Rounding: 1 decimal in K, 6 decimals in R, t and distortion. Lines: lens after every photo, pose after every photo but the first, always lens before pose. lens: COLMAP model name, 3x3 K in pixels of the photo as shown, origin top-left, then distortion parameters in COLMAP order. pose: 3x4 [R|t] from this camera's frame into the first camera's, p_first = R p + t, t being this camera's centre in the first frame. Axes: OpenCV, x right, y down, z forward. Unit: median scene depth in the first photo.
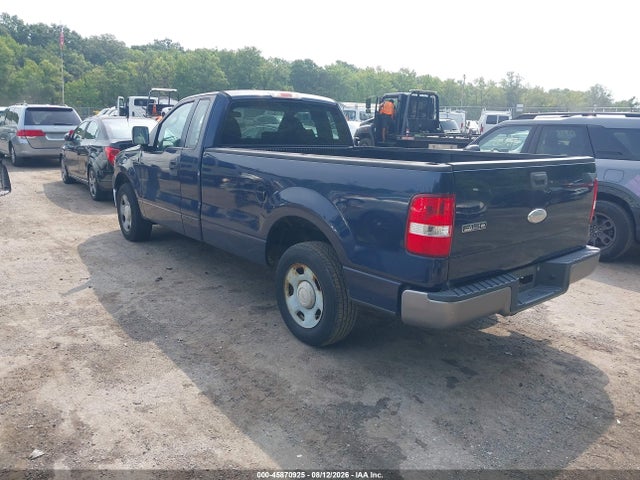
lens RADIAL K [[497.0, 0, 321.0], [0, 497.0, 238.9], [0, 0, 1]] dist [0.065009, 0.004479]
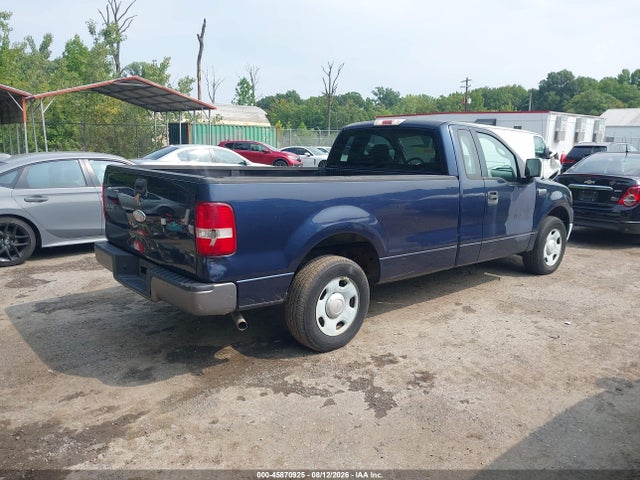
lens RADIAL K [[497.0, 0, 321.0], [0, 497.0, 238.9], [0, 0, 1]] dist [0.065009, 0.004479]
pose [[0.002844, 0.121050, -0.992642, 1.226120], [-0.243085, 0.962955, 0.116734, -0.173922], [0.970001, 0.240965, 0.032164, 1.057583]]
